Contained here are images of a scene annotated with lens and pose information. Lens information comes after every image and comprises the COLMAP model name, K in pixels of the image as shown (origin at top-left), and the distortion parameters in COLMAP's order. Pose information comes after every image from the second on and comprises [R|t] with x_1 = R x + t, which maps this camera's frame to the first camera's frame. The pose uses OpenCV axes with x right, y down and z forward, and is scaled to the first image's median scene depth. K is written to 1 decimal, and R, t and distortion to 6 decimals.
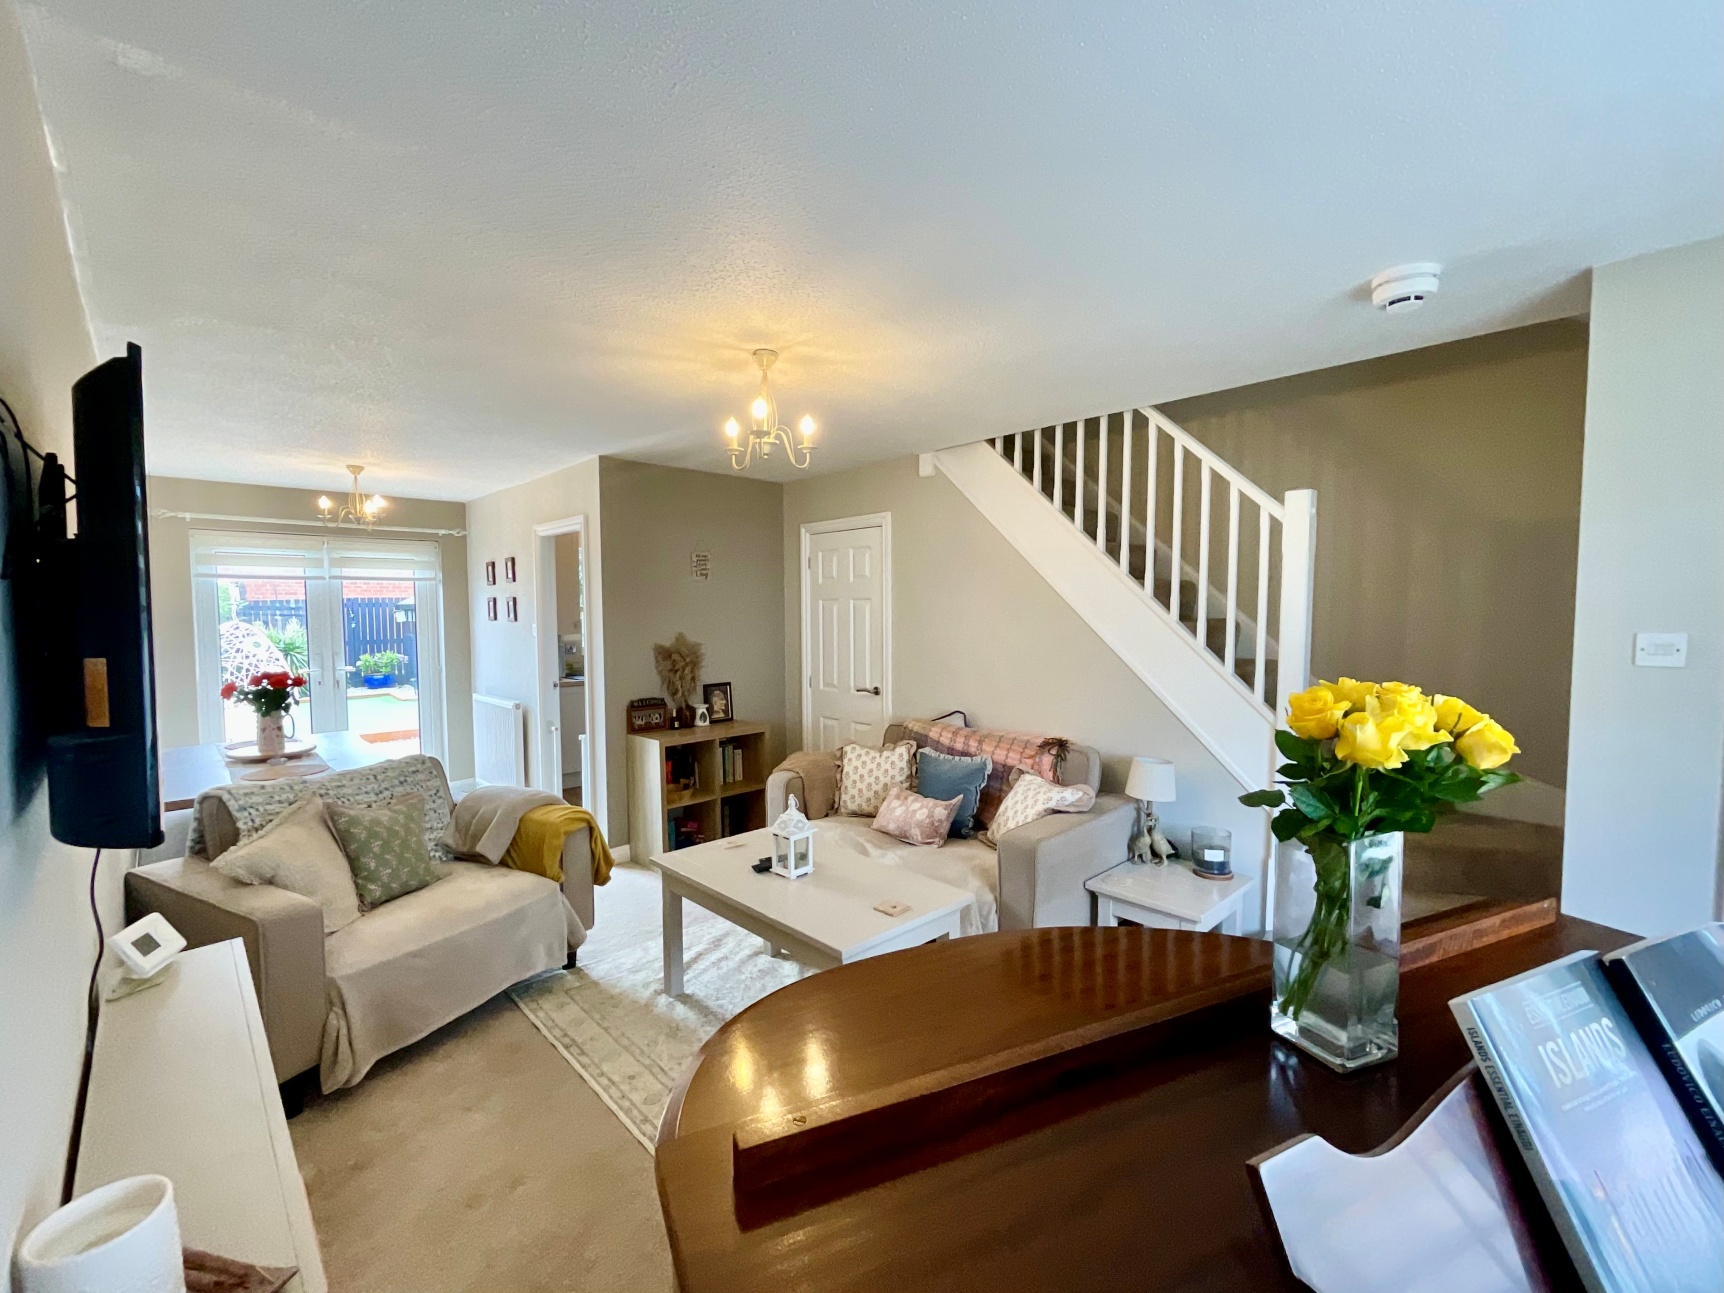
lens RADIAL K [[735.4, 0, 868.0], [0, 735.4, 653.7], [0, 0, 1]] dist [-0.000668, 0.000093]
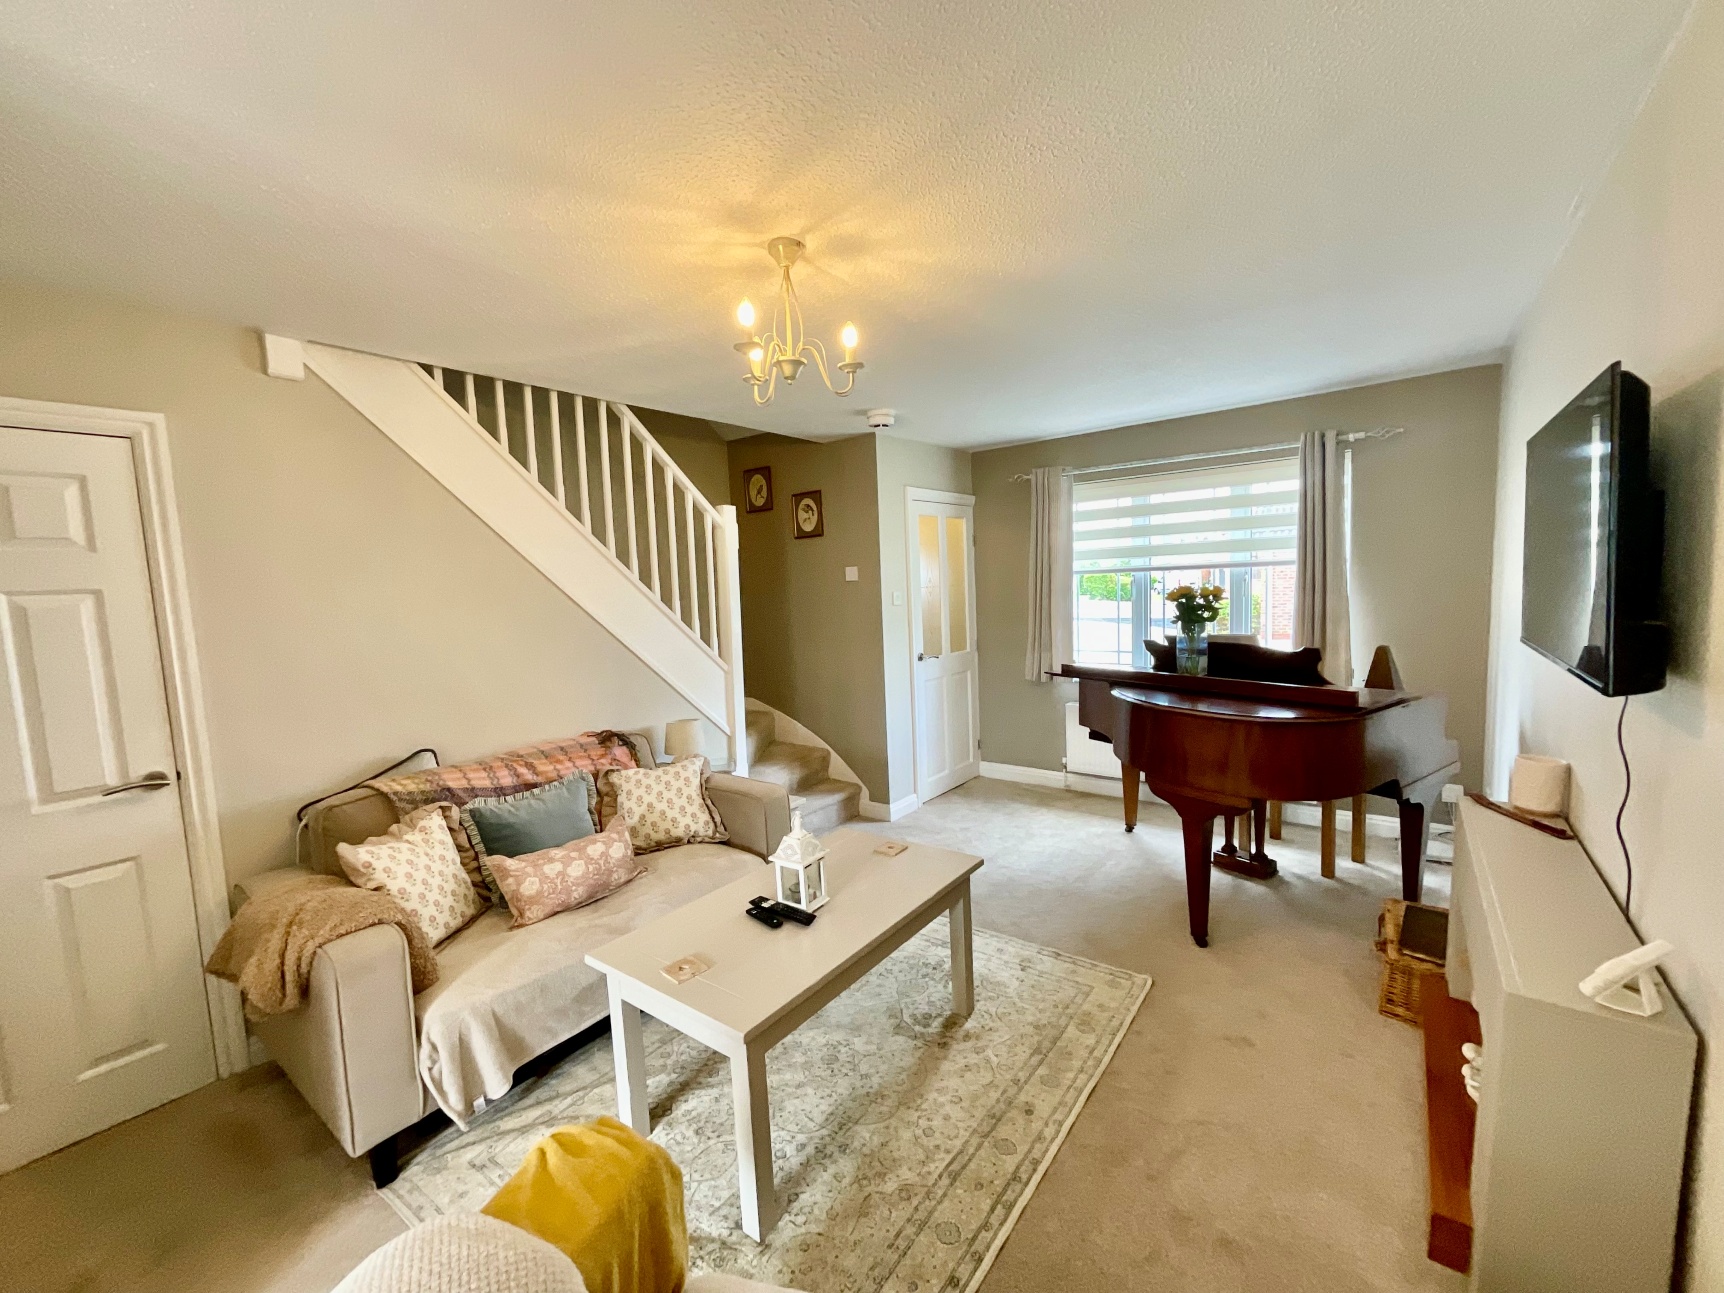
lens RADIAL K [[693.9, 0, 859.2], [0, 693.9, 651.9], [0, 0, 1]] dist [-0.002449, -0.000224]
pose [[-0.153677, -0.082454, 0.984675, -0.549030], [0.102635, 0.989790, 0.098901, -0.032898], [-0.982776, 0.116261, -0.143646, 0.660196]]
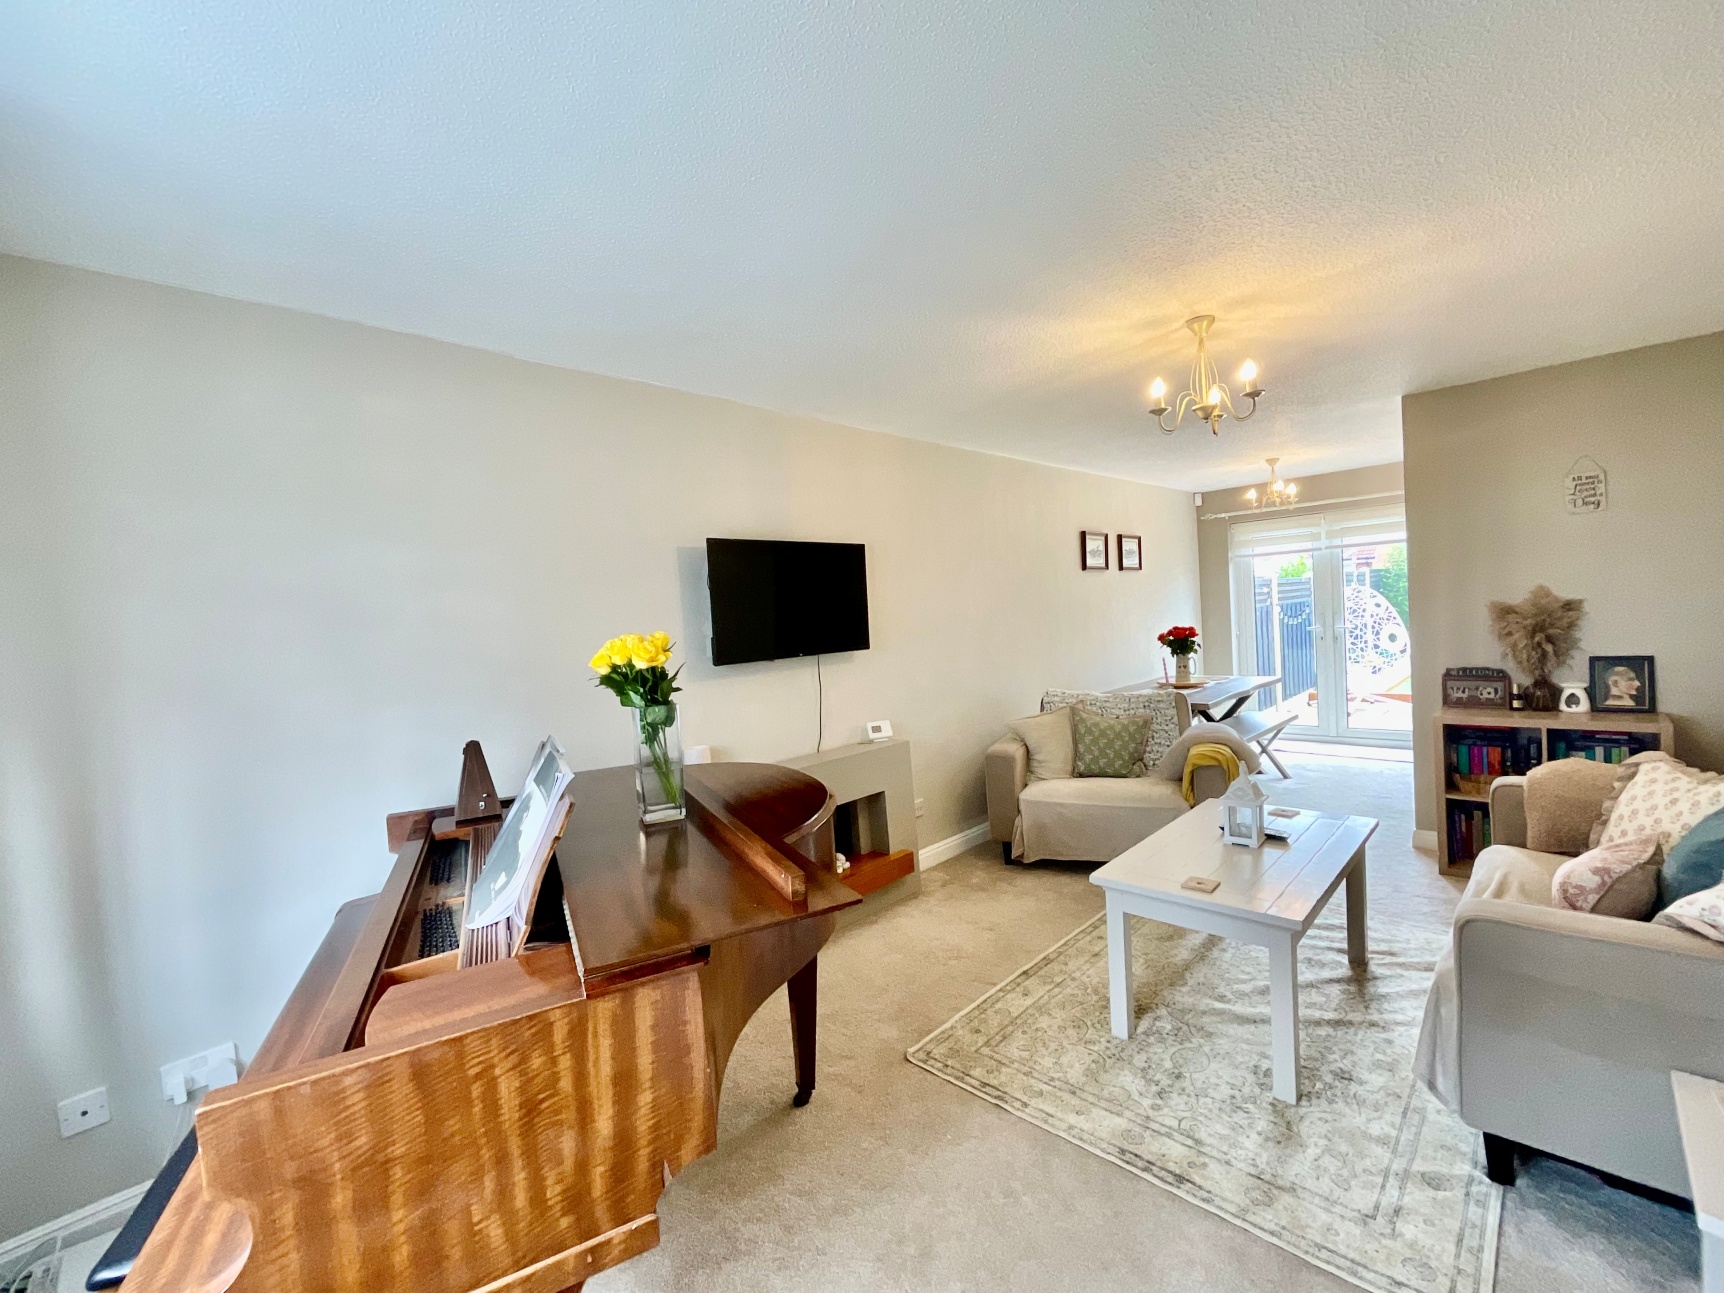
lens RADIAL K [[716.9, 0, 851.4], [0, 716.9, 645.0], [0, 0, 1]] dist [-0.000596, -0.000135]
pose [[0.026186, 0.042980, -0.998733, 0.526803], [0.002784, 0.999068, 0.043068, -0.001514], [0.999653, -0.003908, 0.026042, 0.299829]]
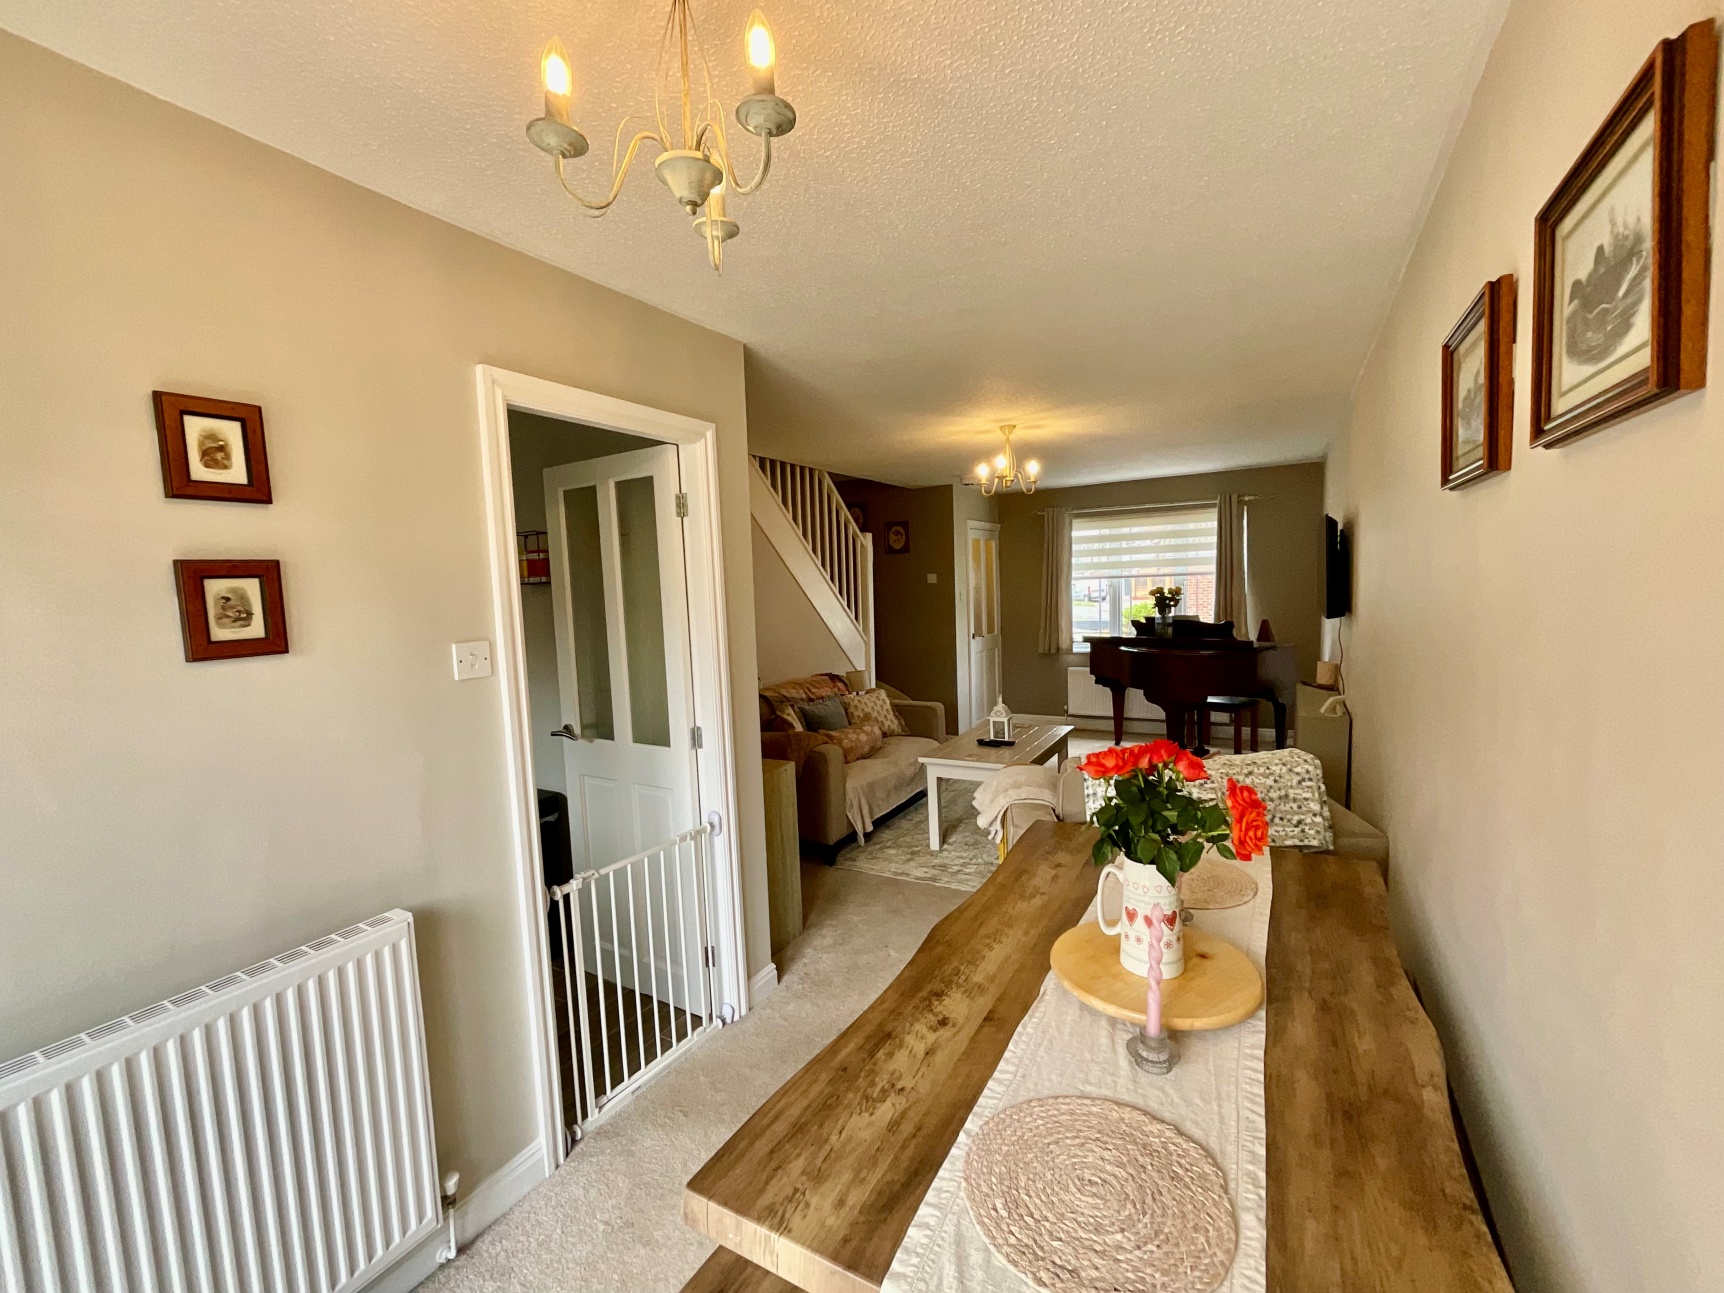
lens RADIAL K [[722.3, 0, 869.5], [0, 722.3, 651.6], [0, 0, 1]] dist [0.001274, 0.000070]
pose [[-0.288977, -0.067210, 0.954974, -1.001627], [0.096379, 0.990422, 0.098870, -0.058773], [-0.952472, 0.120611, -0.279731, 1.108703]]
